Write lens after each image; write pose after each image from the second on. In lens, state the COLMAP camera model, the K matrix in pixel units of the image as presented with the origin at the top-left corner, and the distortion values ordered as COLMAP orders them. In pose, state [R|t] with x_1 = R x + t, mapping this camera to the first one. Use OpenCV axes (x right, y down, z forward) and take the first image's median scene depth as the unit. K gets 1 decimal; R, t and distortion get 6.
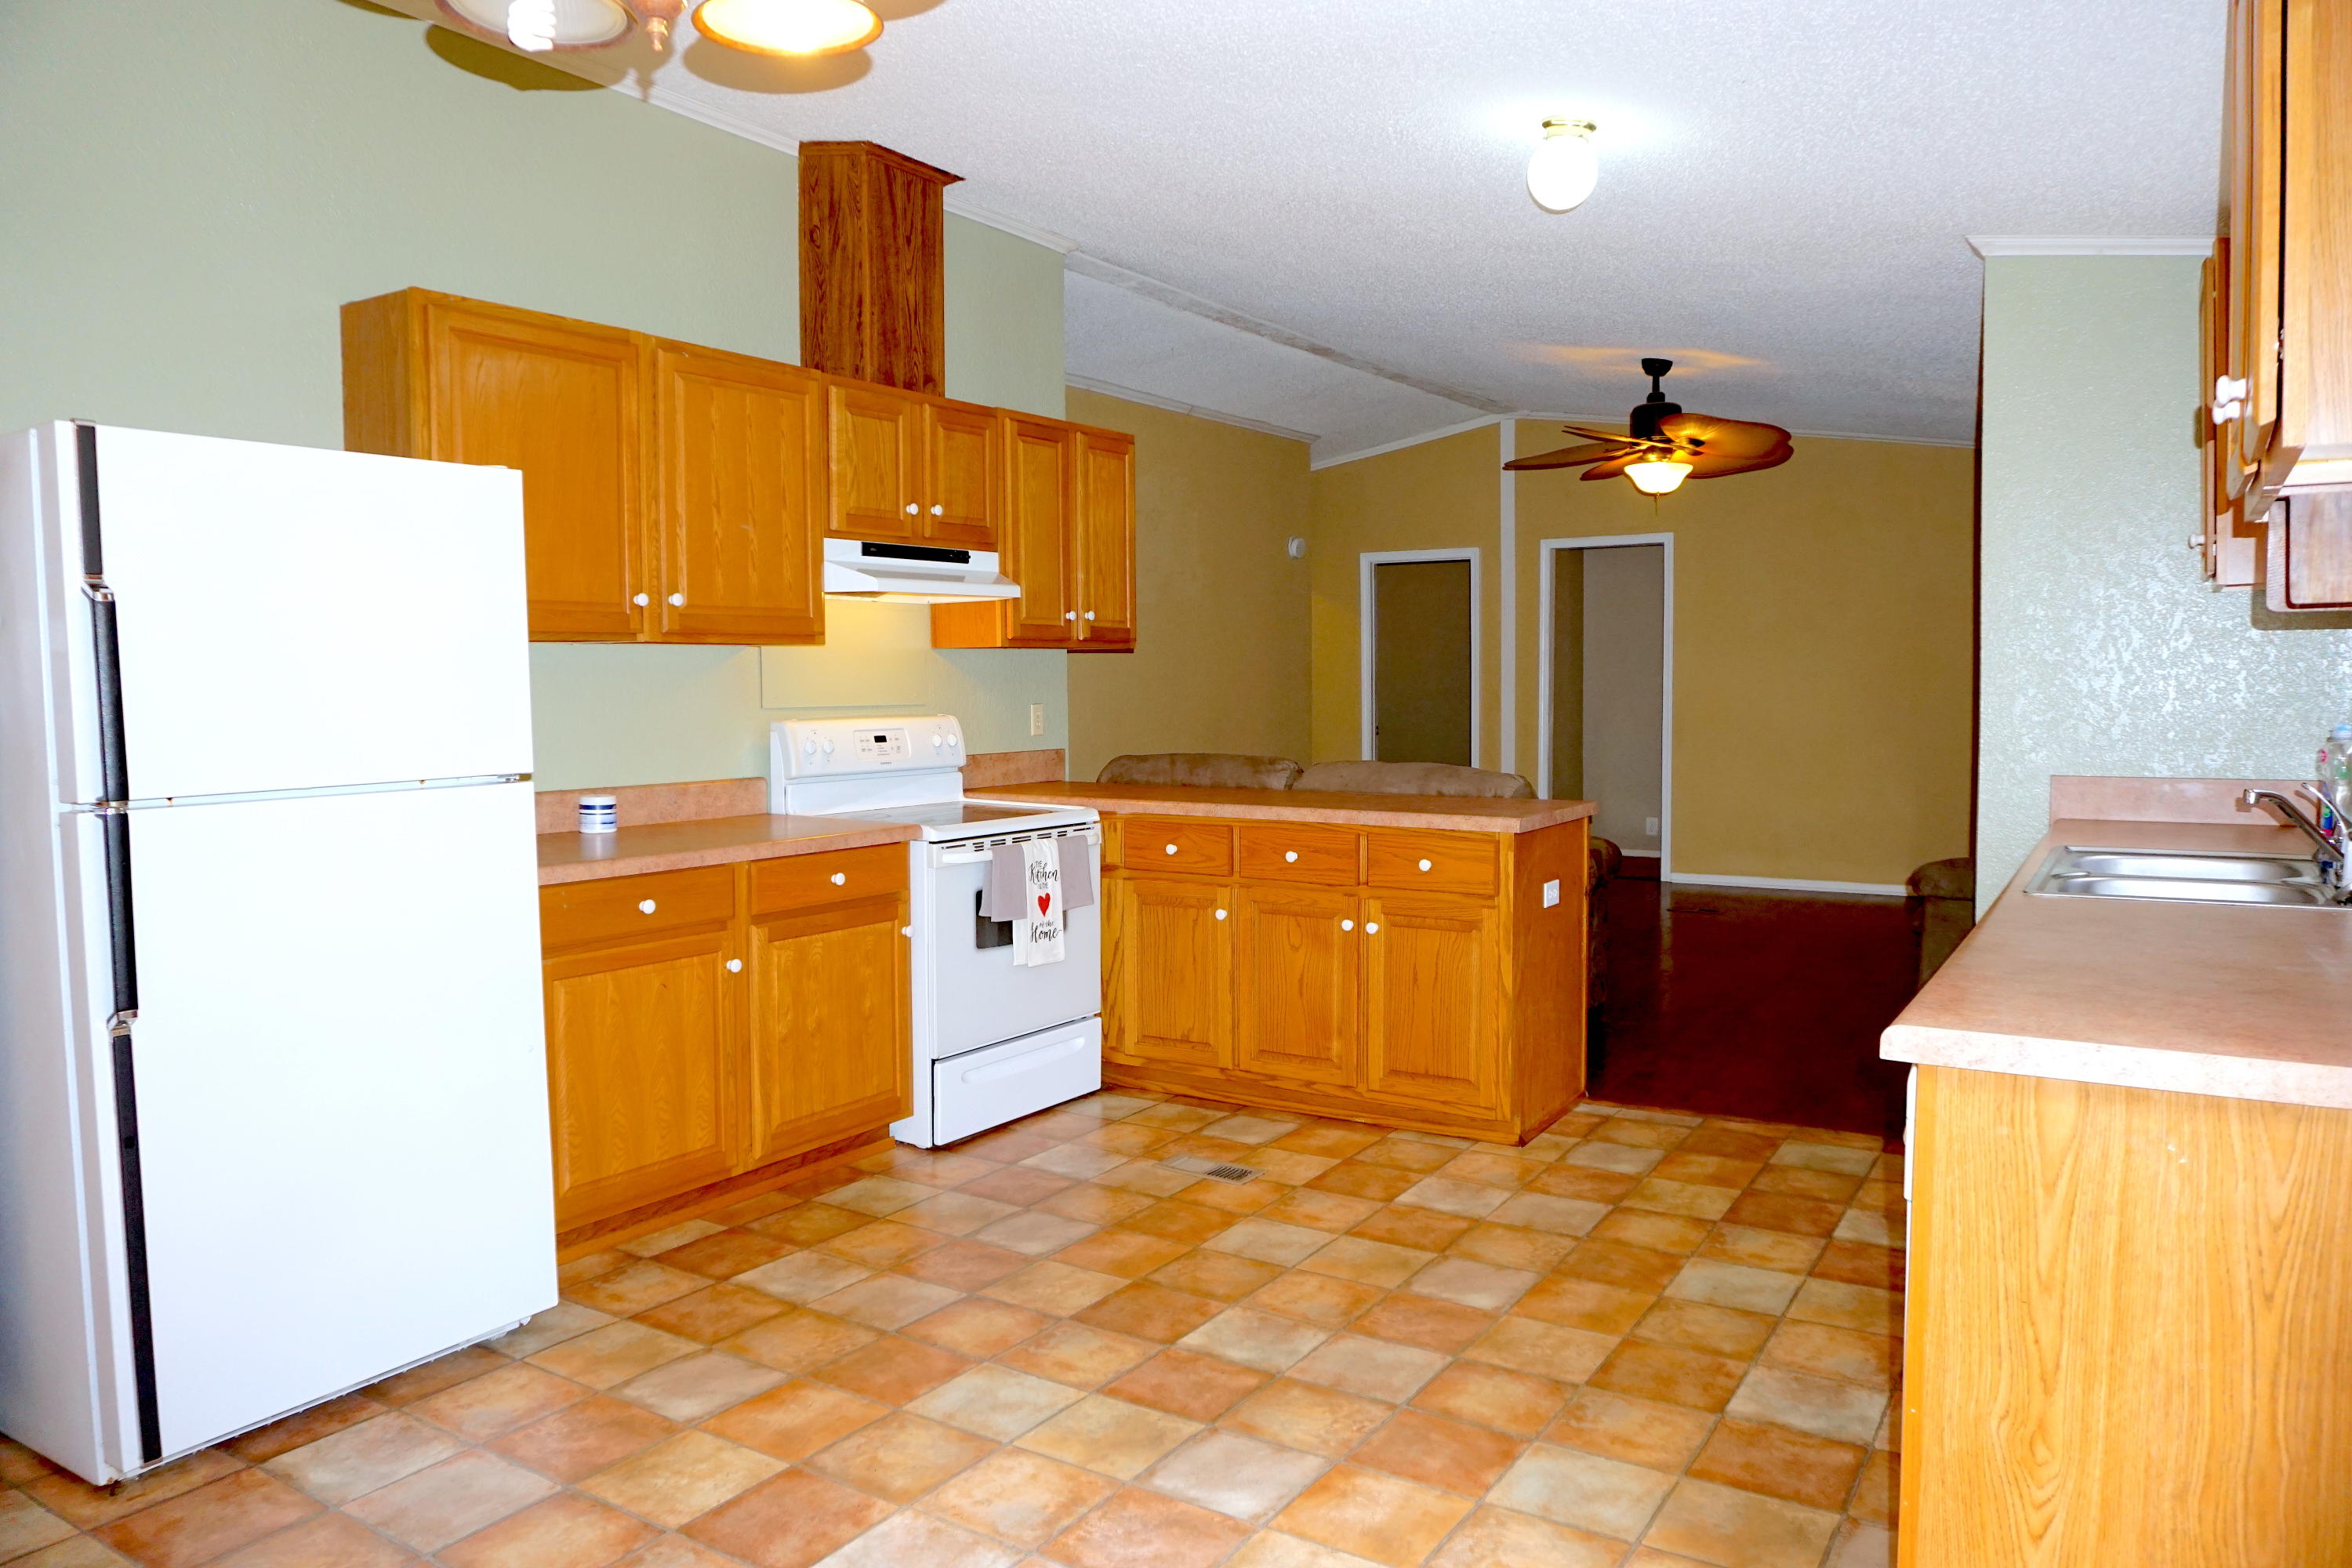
lens RADIAL K [[1582.1, 0, 1189.1], [0, 1582.1, 787.6], [0, 0, 1]] dist [-0.065938, 0.032100]
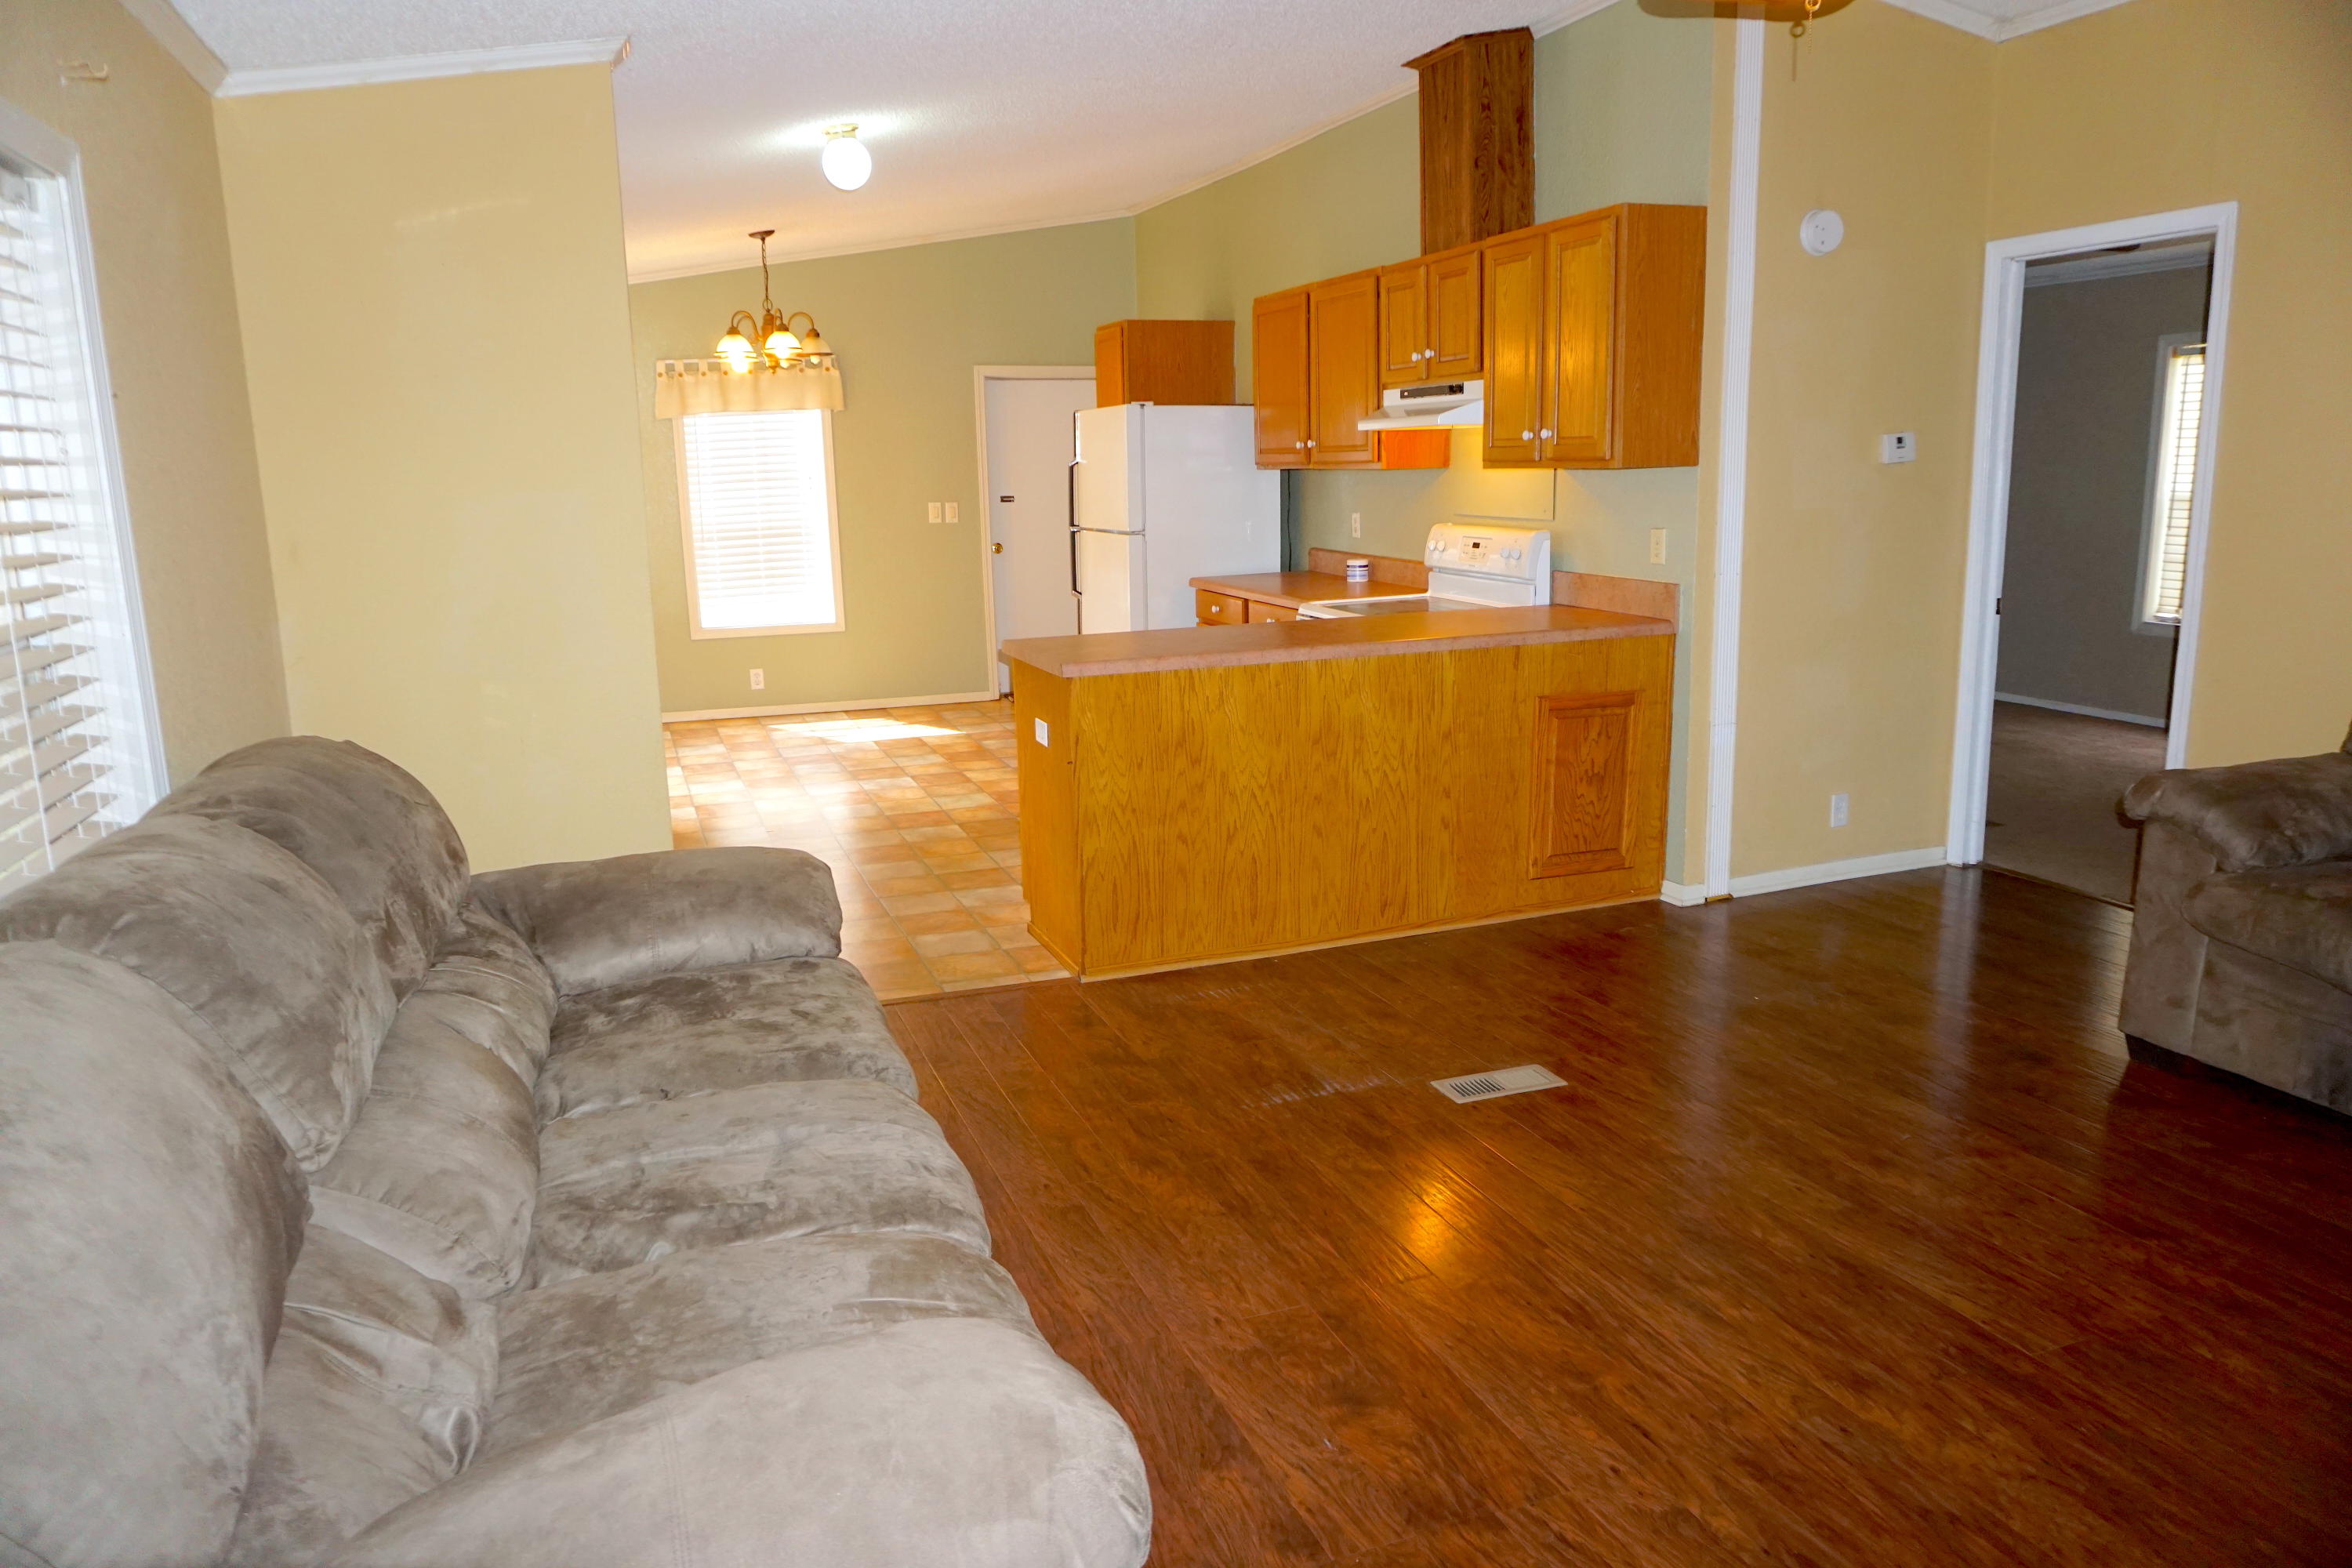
lens RADIAL K [[1582.1, 0, 1172.6], [0, 1582.1, 792.5], [0, 0, 1]] dist [-0.065938, 0.032100]
pose [[-0.608346, 0.187811, -0.771131, 1.274572], [-0.023947, 0.966813, 0.254362, -0.208309], [0.793311, 0.173206, -0.583659, 2.175315]]
